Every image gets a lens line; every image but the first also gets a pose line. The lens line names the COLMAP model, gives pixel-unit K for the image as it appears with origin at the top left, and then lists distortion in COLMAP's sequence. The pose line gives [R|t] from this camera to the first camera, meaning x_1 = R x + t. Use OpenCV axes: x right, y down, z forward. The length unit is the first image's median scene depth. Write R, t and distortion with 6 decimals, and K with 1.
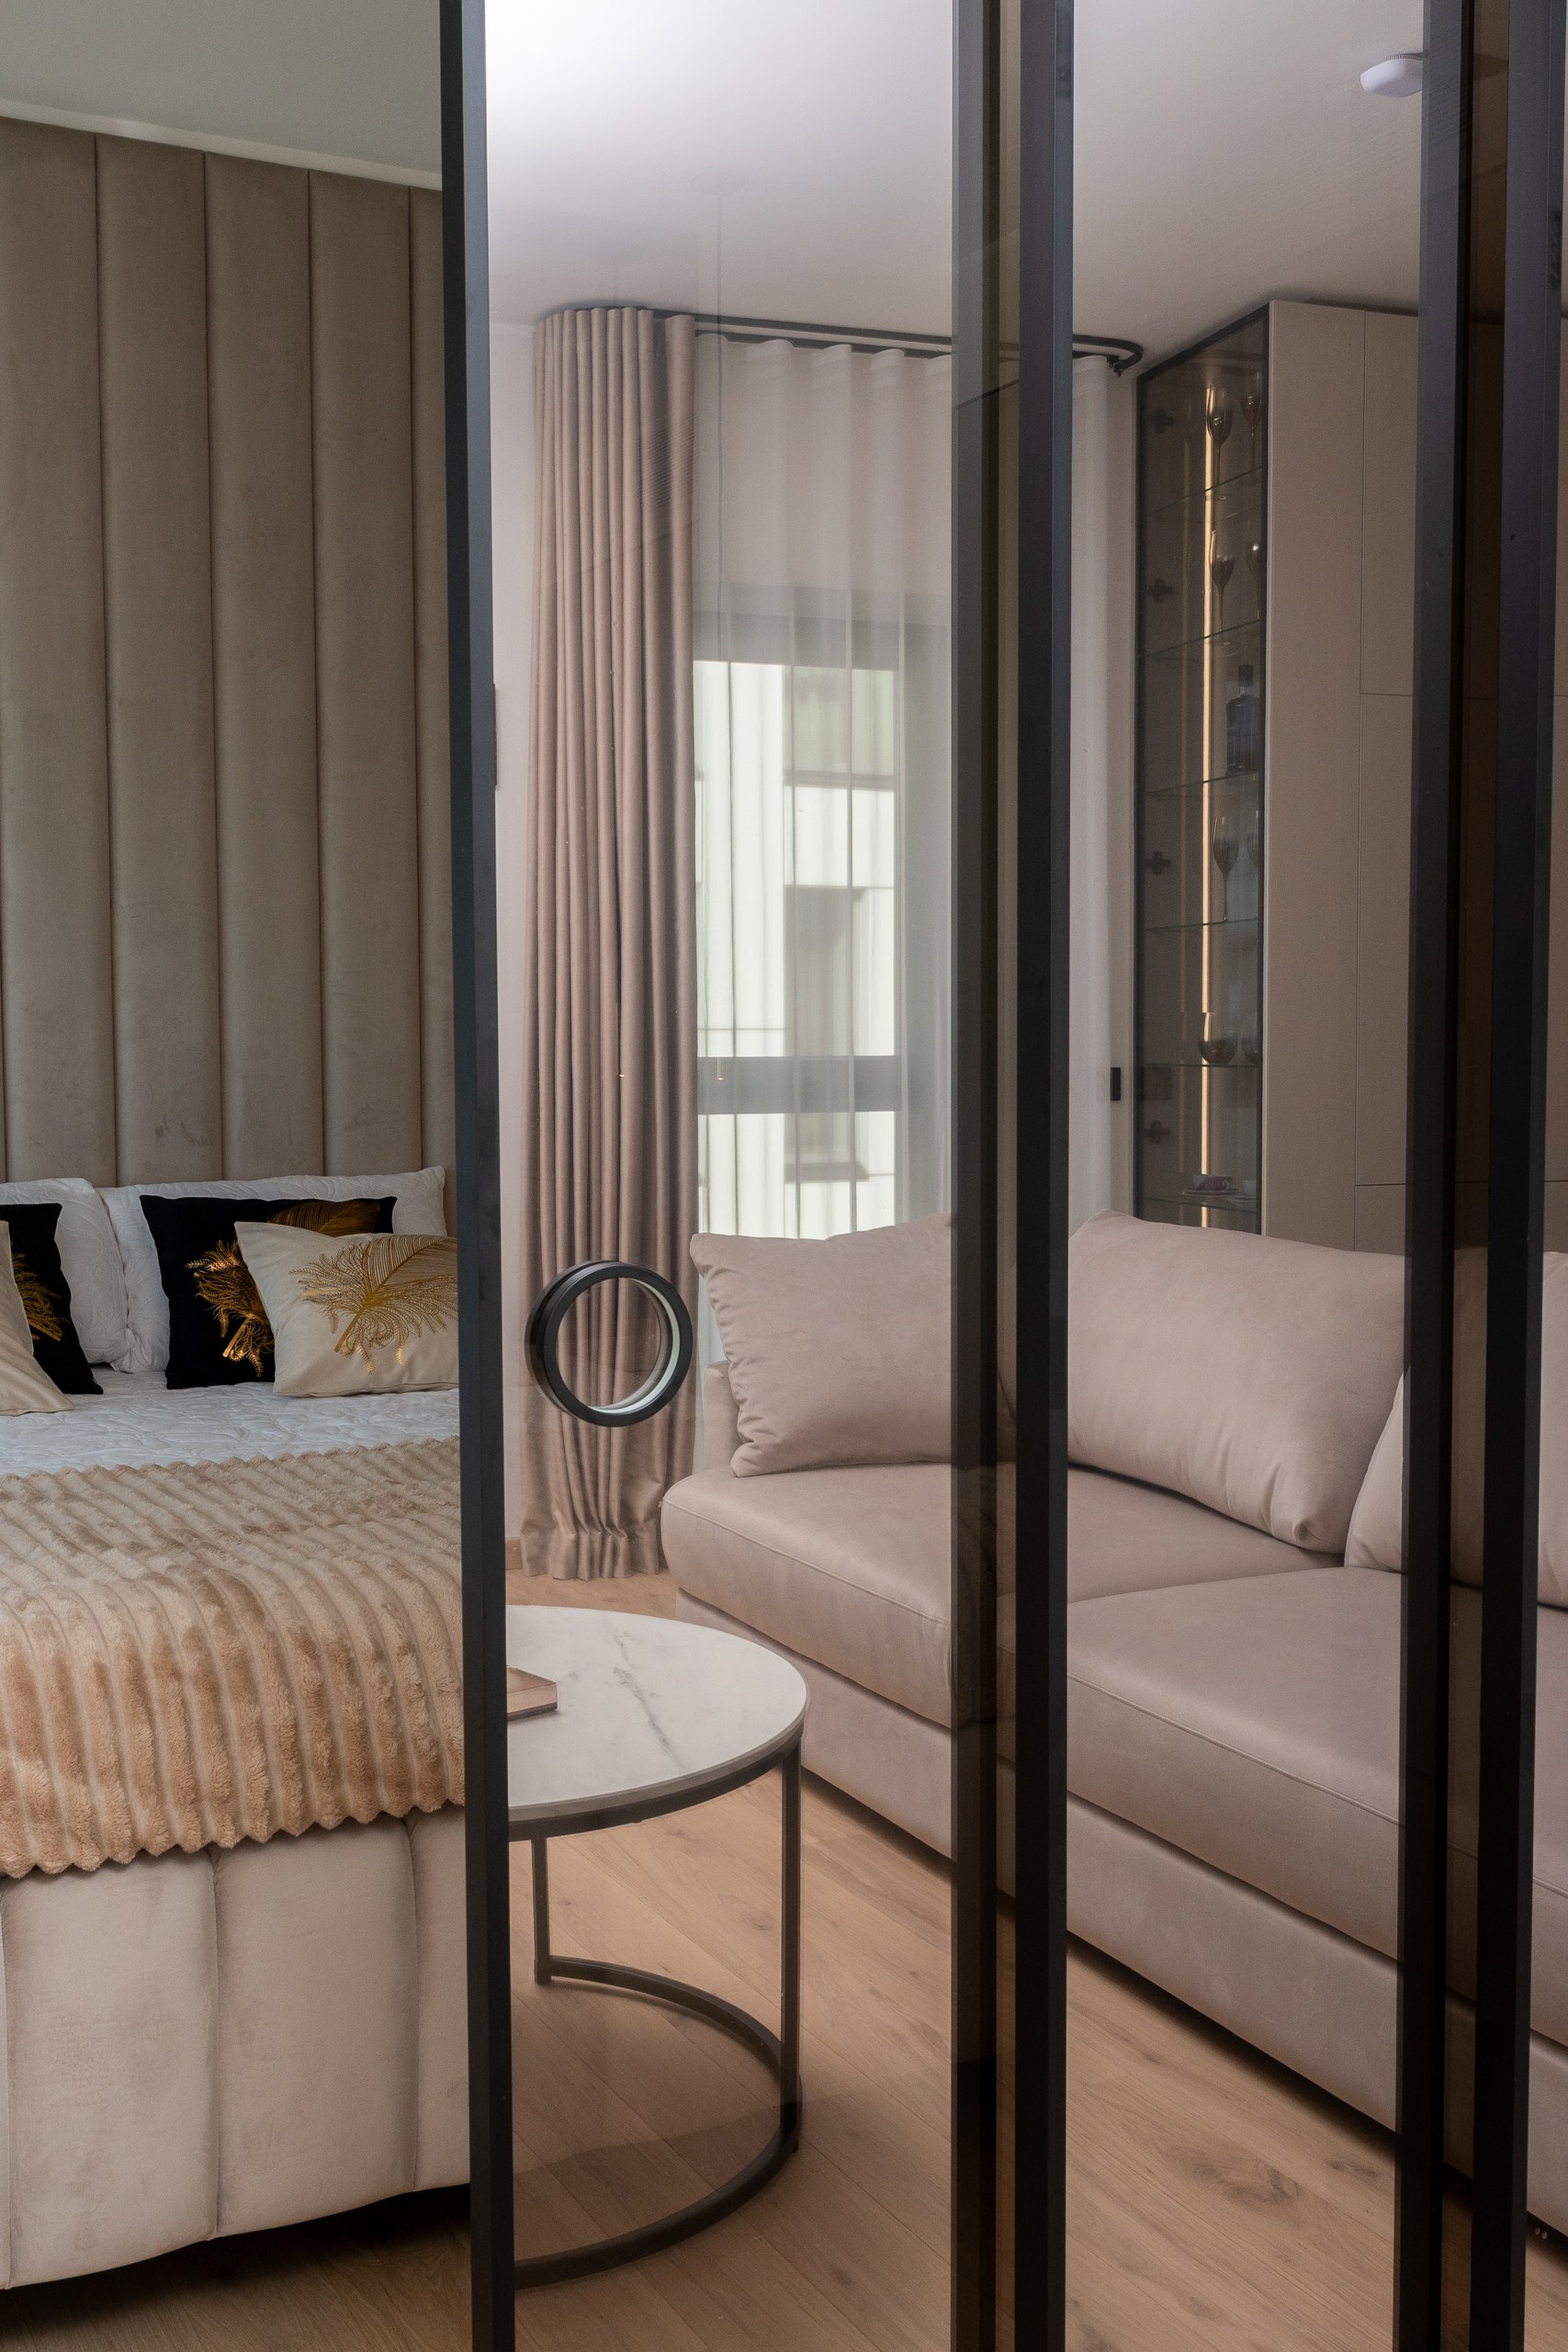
lens RADIAL K [[2322.0, 0, 784.0], [0, 2322.0, 1176.0], [0, 0, 1]] dist [0.030589, 0.000857]
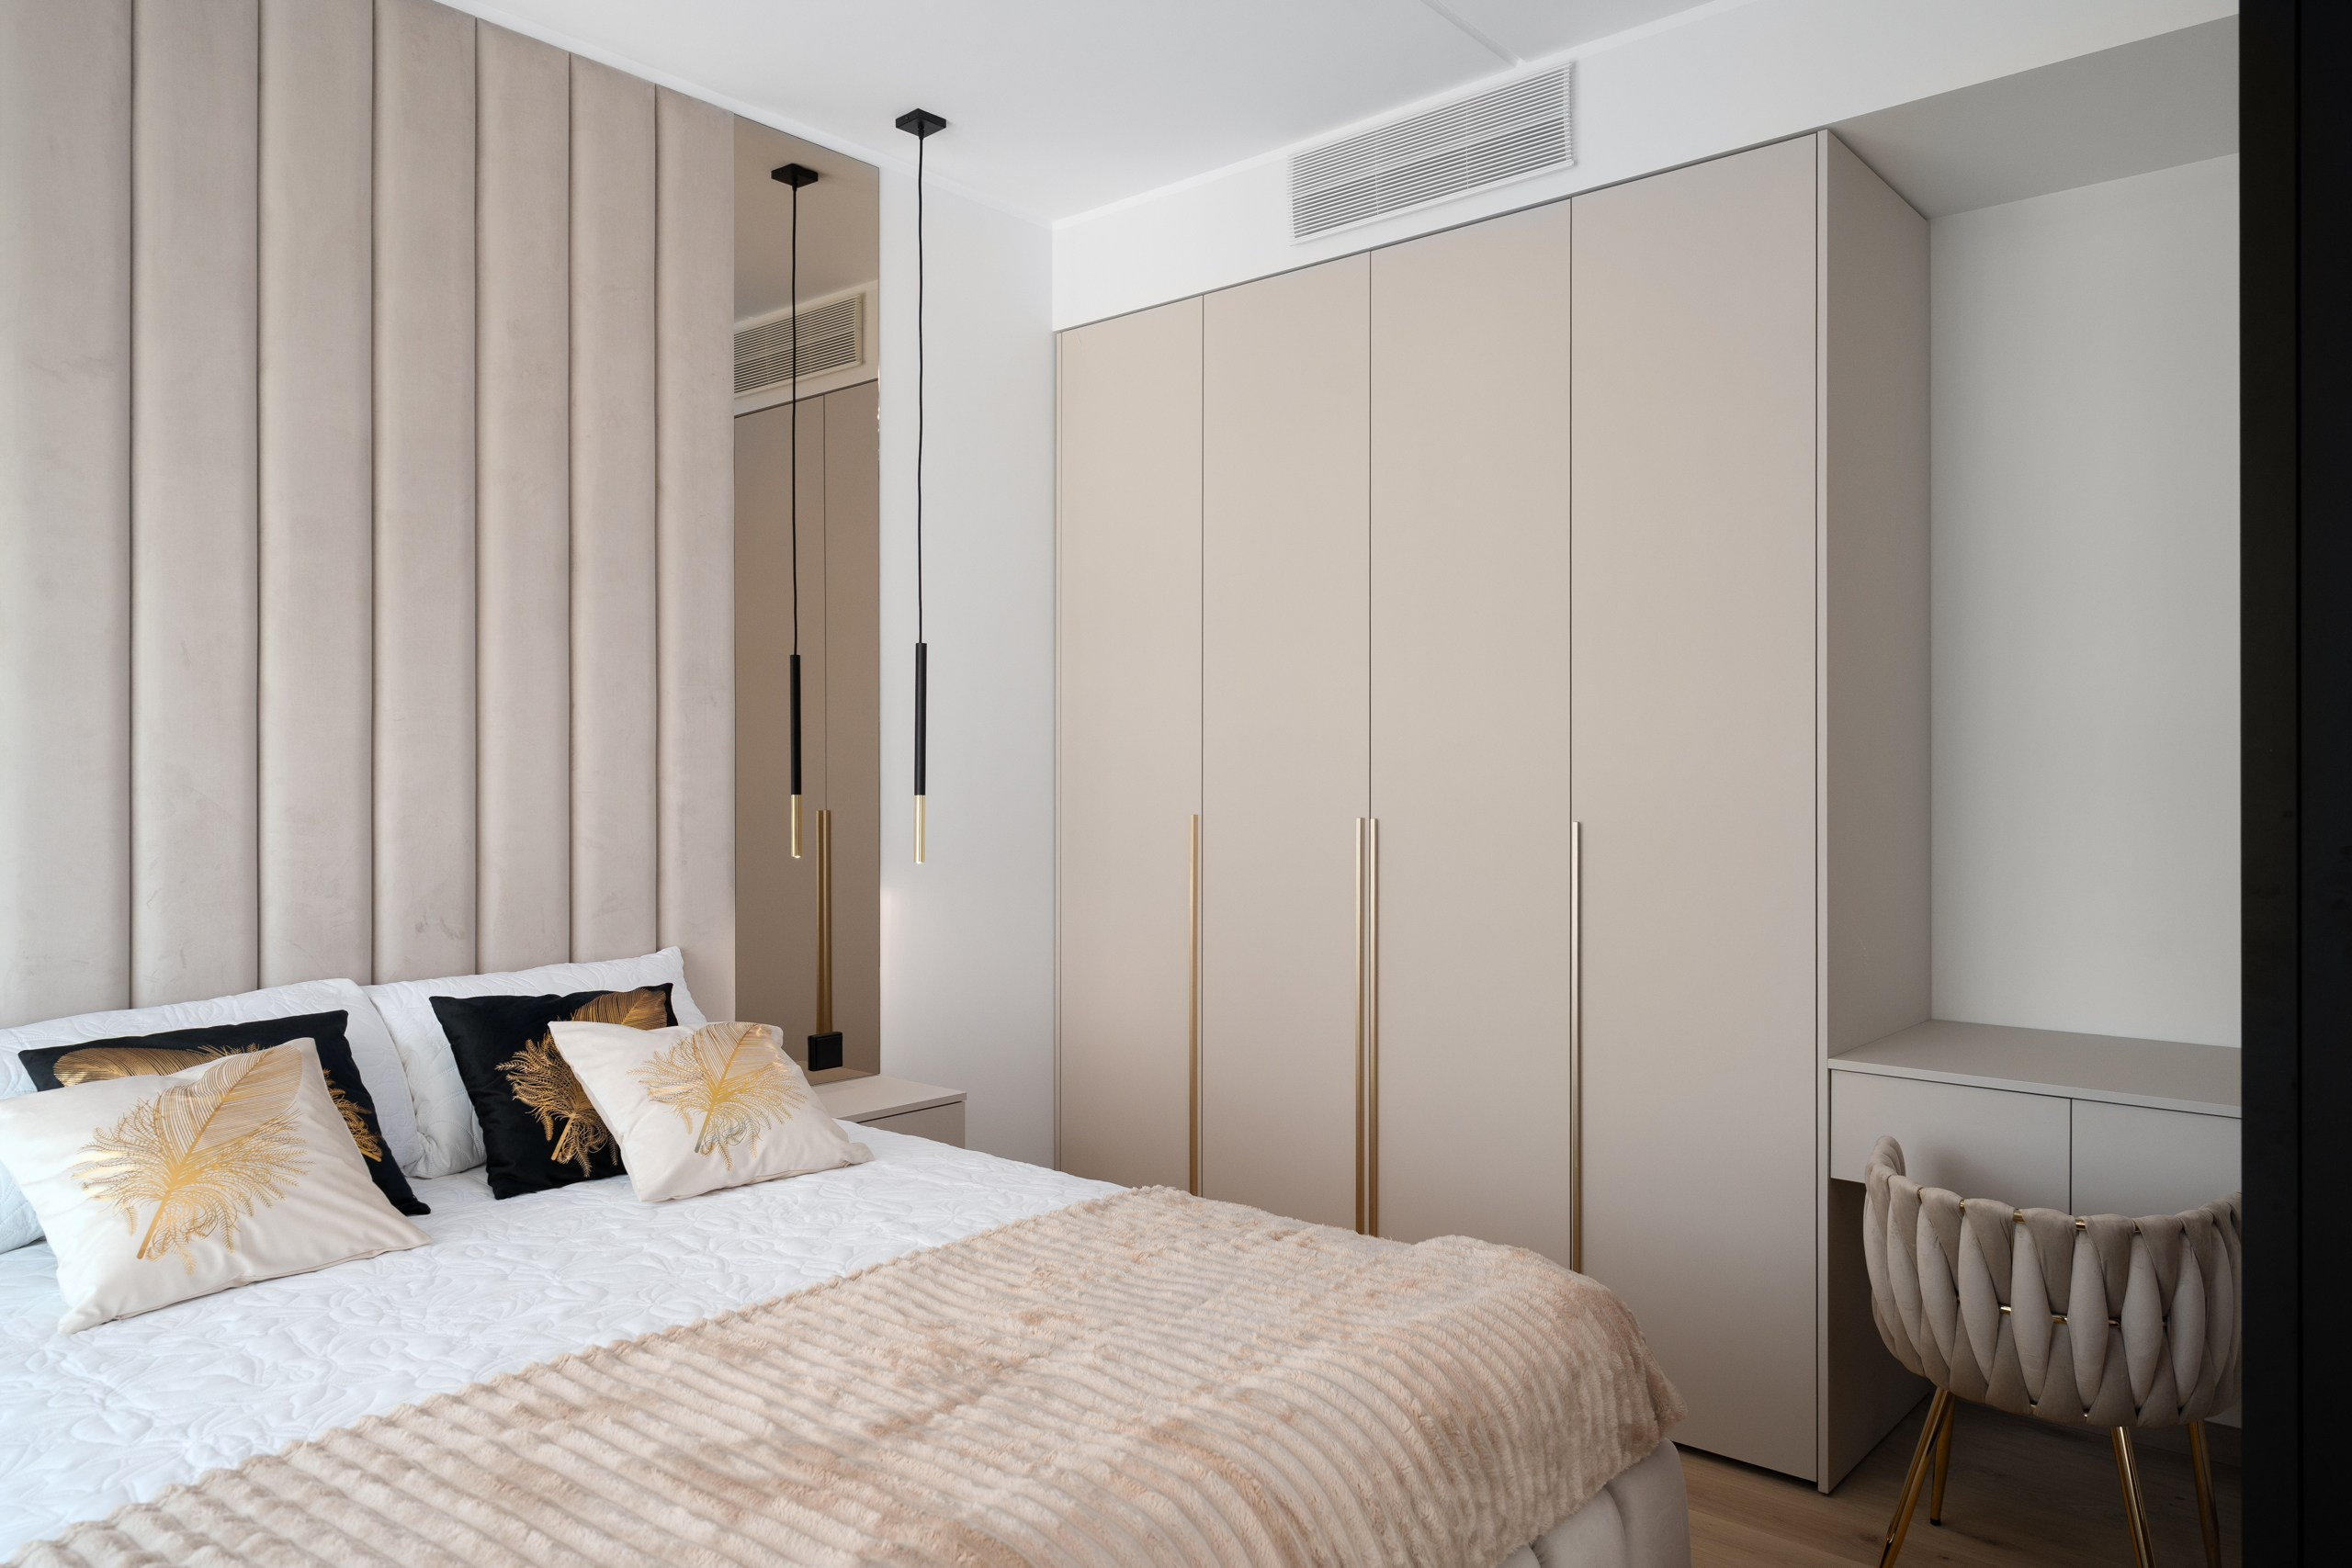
lens RADIAL K [[1537.7, 0, 1176.0], [0, 1537.7, 784.0], [0, 0, 1]] dist [-0.002088, -0.001639]
pose [[0.930856, 0.001584, 0.365383, -0.226465], [0.021346, 0.998047, -0.058709, -0.039025], [-0.364762, 0.062449, 0.929004, 0.265467]]
